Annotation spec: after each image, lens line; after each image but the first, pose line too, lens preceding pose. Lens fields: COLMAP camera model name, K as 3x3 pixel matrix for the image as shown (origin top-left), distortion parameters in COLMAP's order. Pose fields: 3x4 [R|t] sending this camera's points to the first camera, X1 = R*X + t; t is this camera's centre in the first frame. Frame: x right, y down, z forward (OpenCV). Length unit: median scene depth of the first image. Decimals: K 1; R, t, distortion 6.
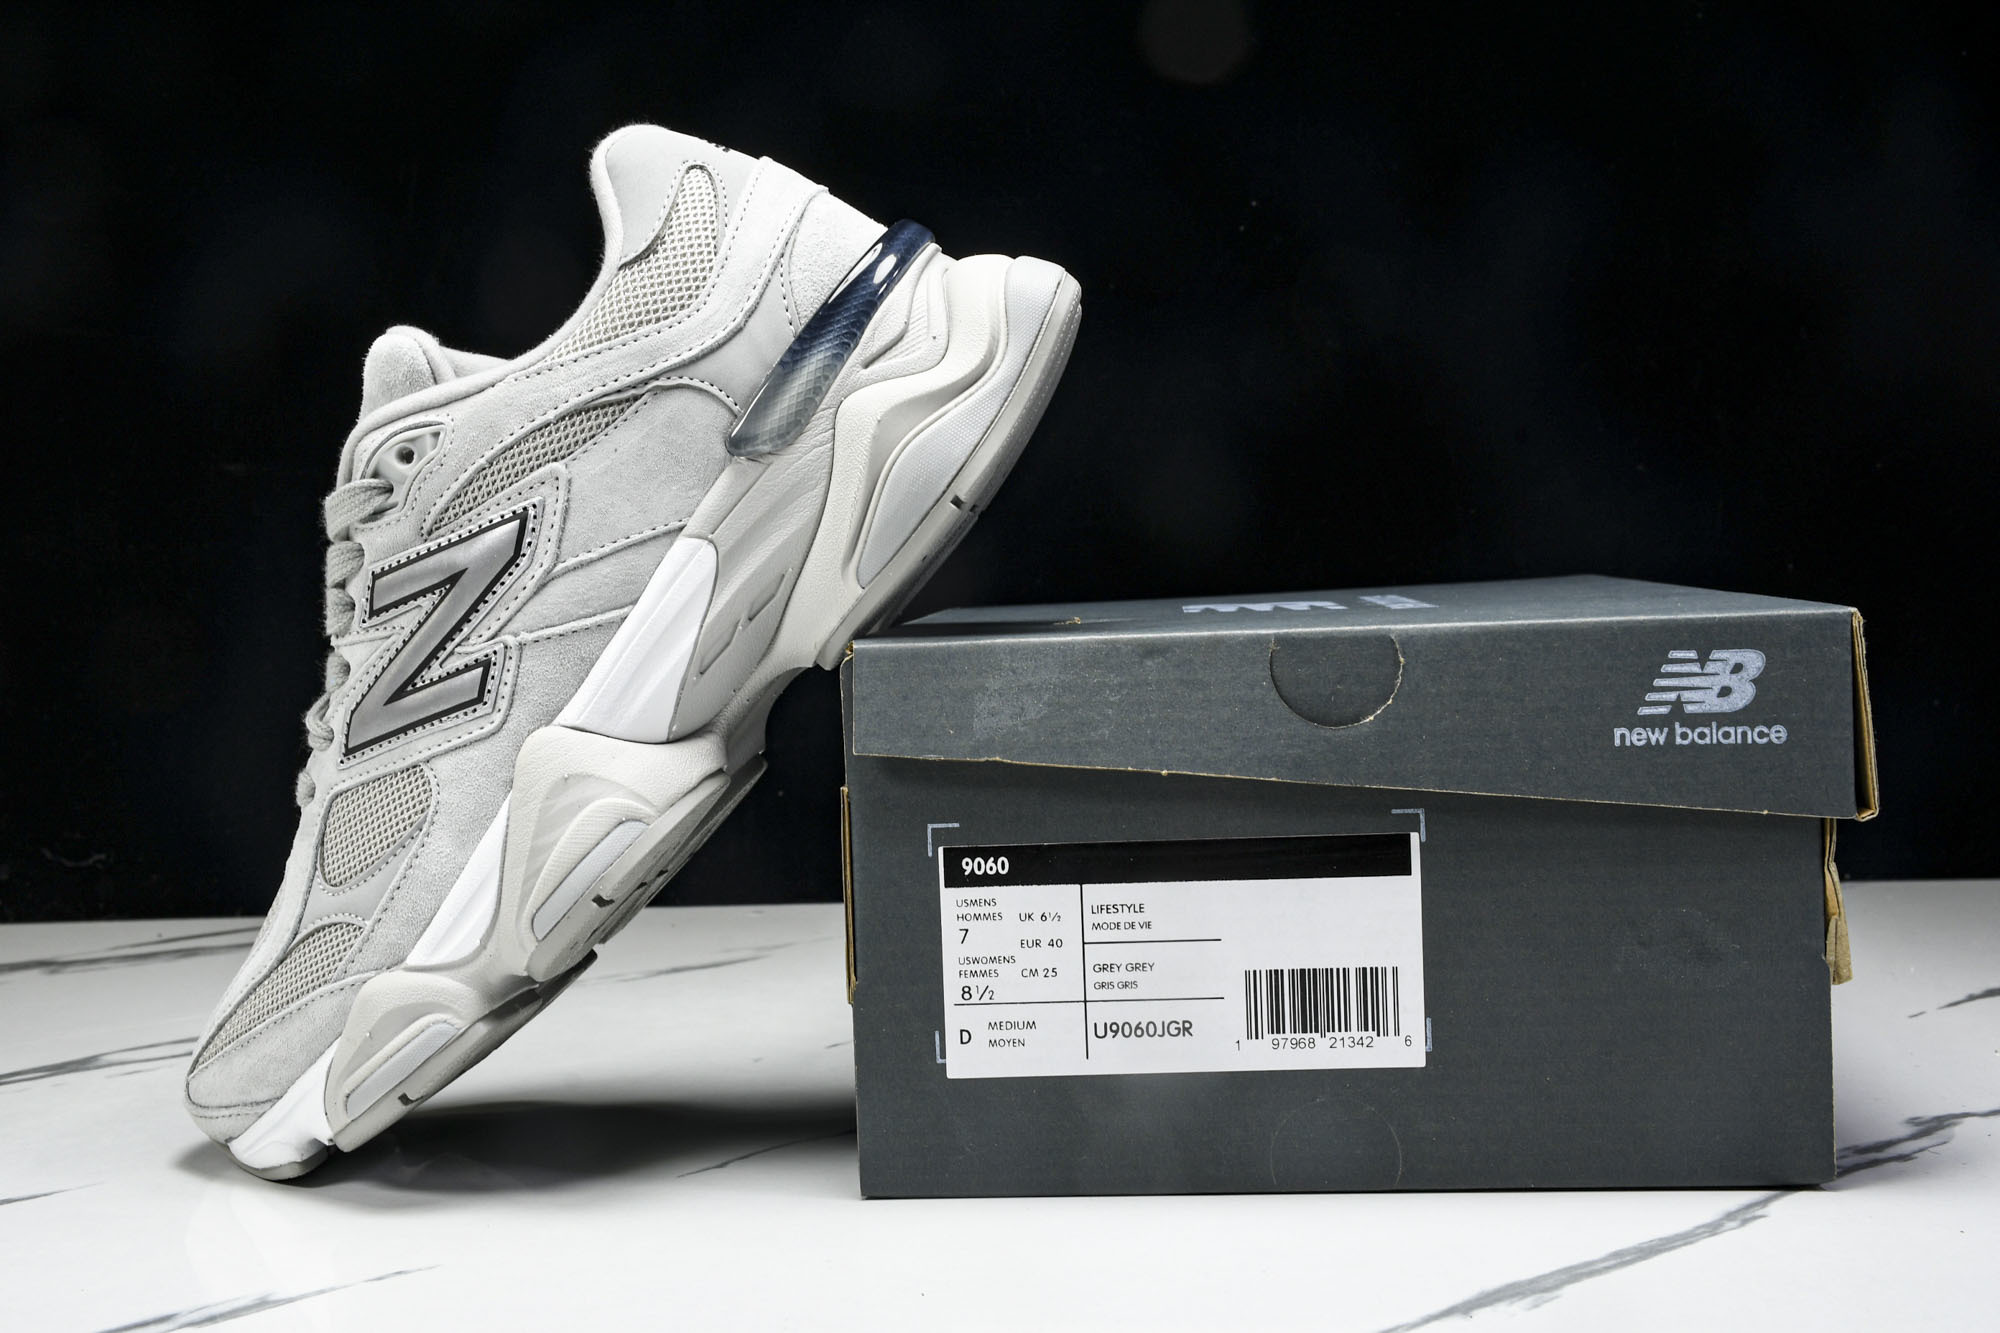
lens RADIAL K [[2655.4, 0, 990.7], [0, 2655.4, 665.3], [0, 0, 1]] dist [0.092300, 0.000000]
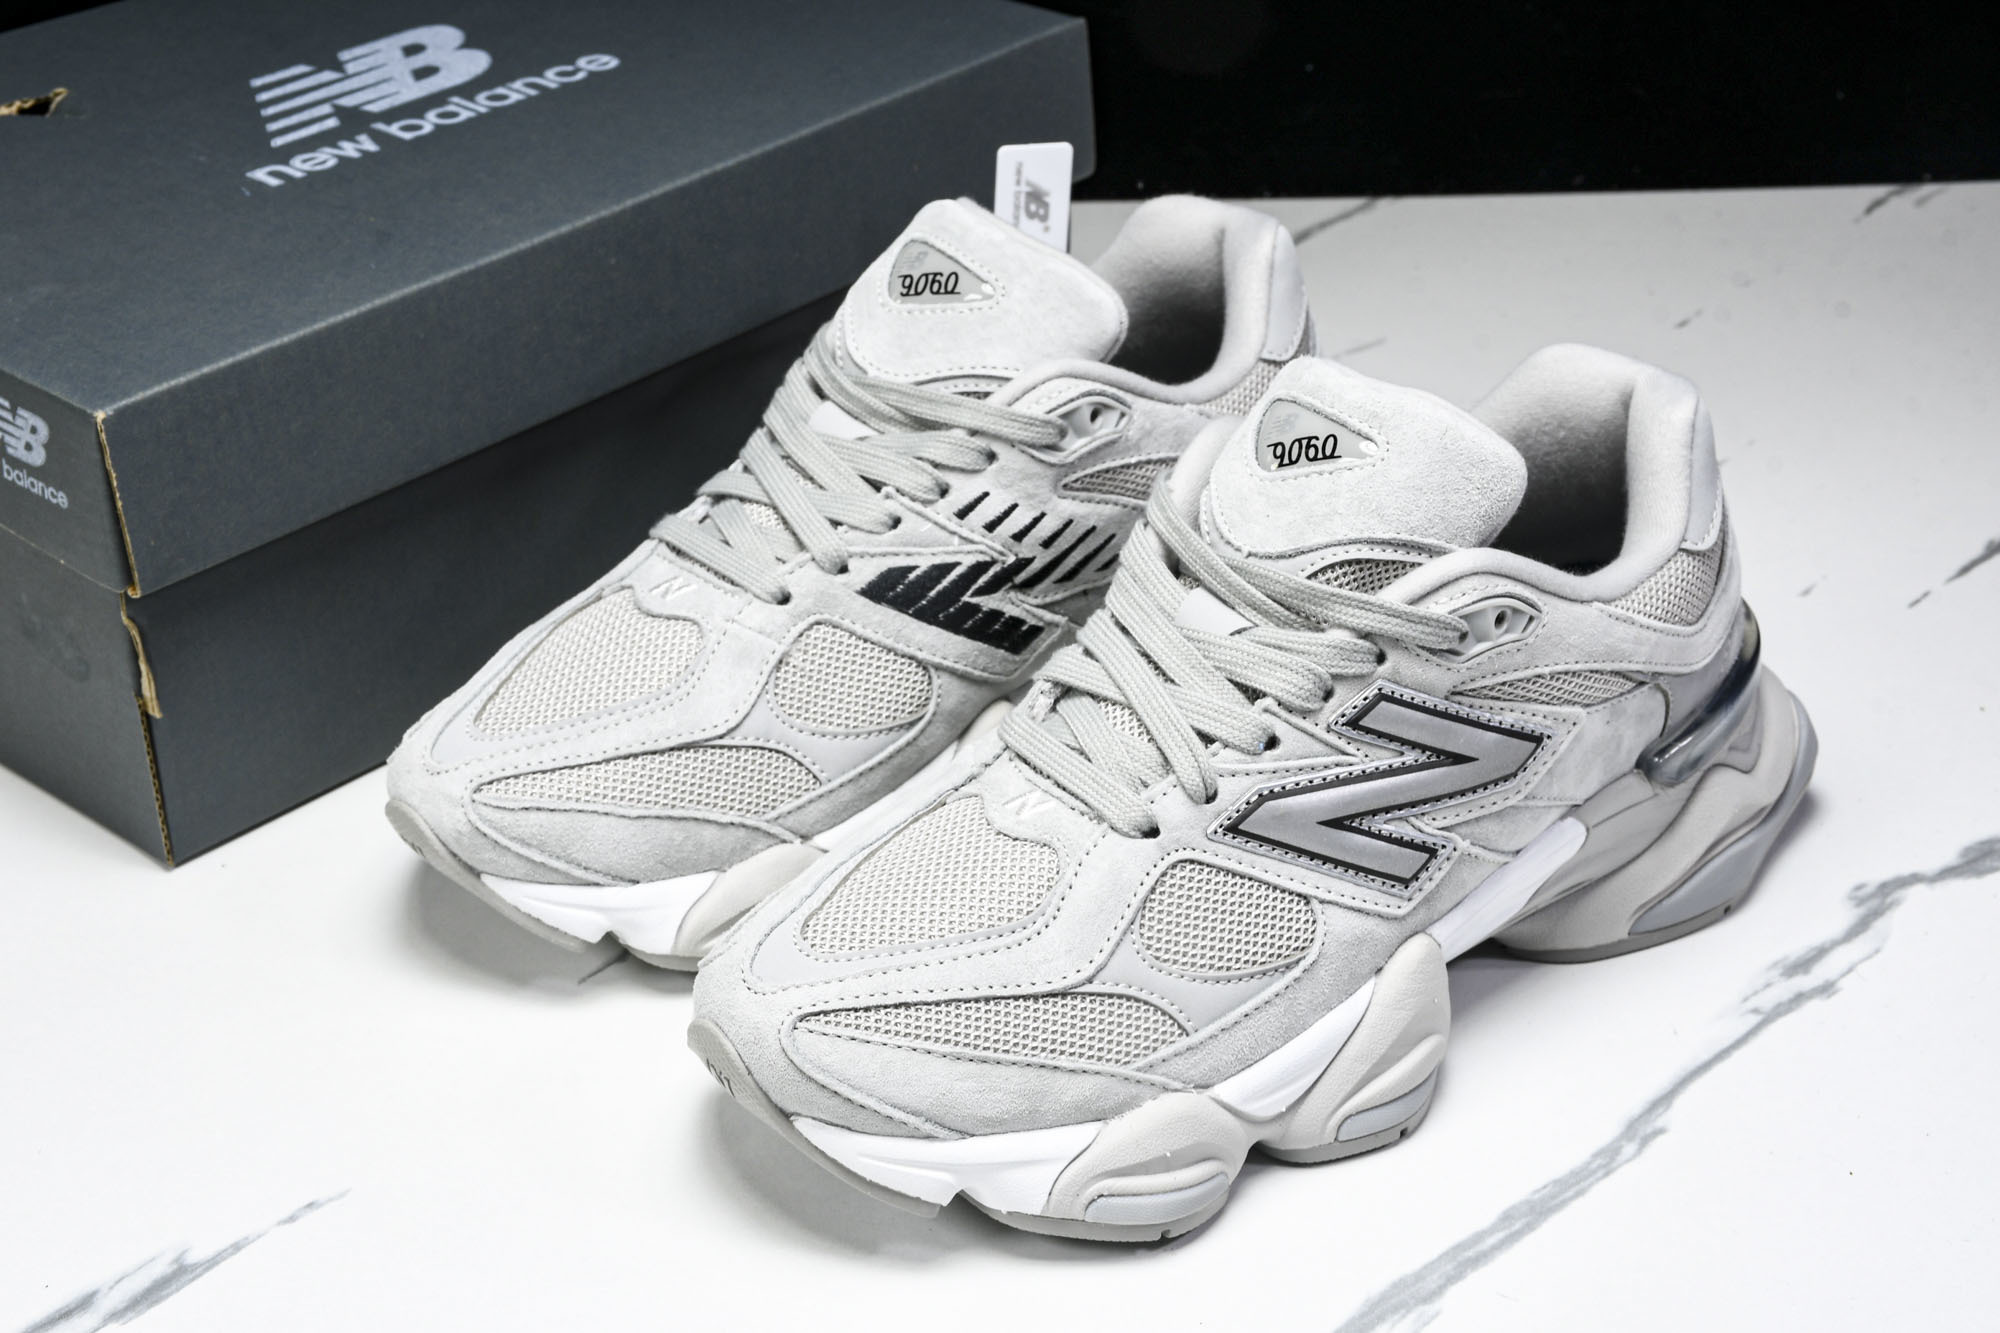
lens RADIAL K [[3289.2, 0, 981.8], [0, 3289.2, 671.2], [0, 0, 1]] dist [0.191729, 0.000000]
pose [[0.478402, 0.410961, 0.776043, -1.174490], [-0.542878, 0.833034, -0.106476, 0.153202], [-0.690228, -0.370359, 0.621627, 0.410197]]
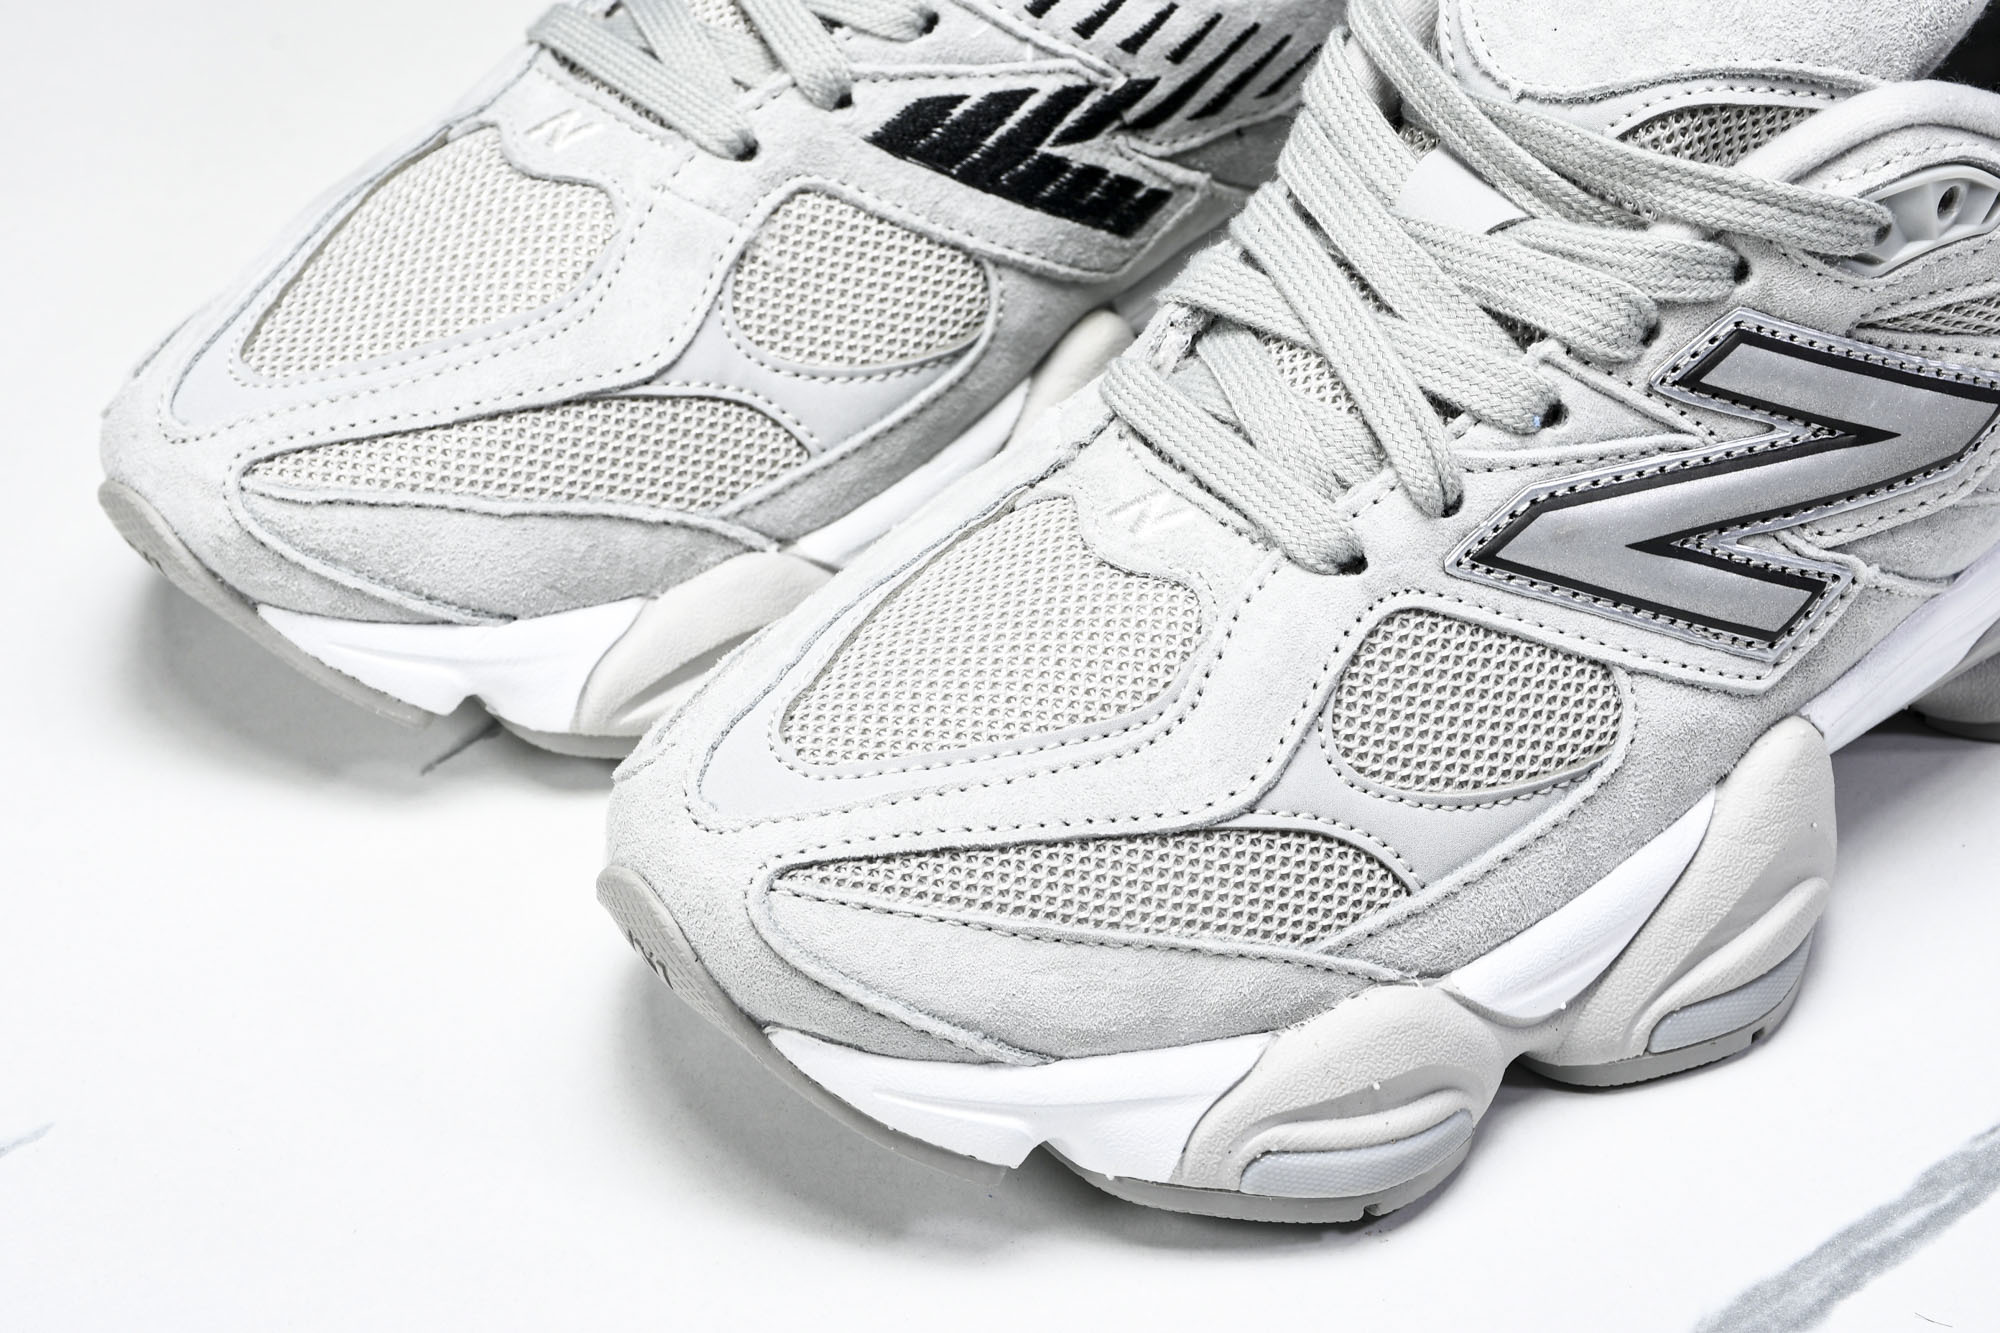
lens RADIAL K [[4835.2, 0, 977.1], [0, 4835.2, 648.7], [0, 0, 1]] dist [0.486987, 0.000000]
pose [[0.486586, 0.313690, 0.815373, -1.109409], [-0.544764, 0.838586, 0.002476, 0.103384], [-0.682984, -0.445390, 0.578931, 0.507878]]
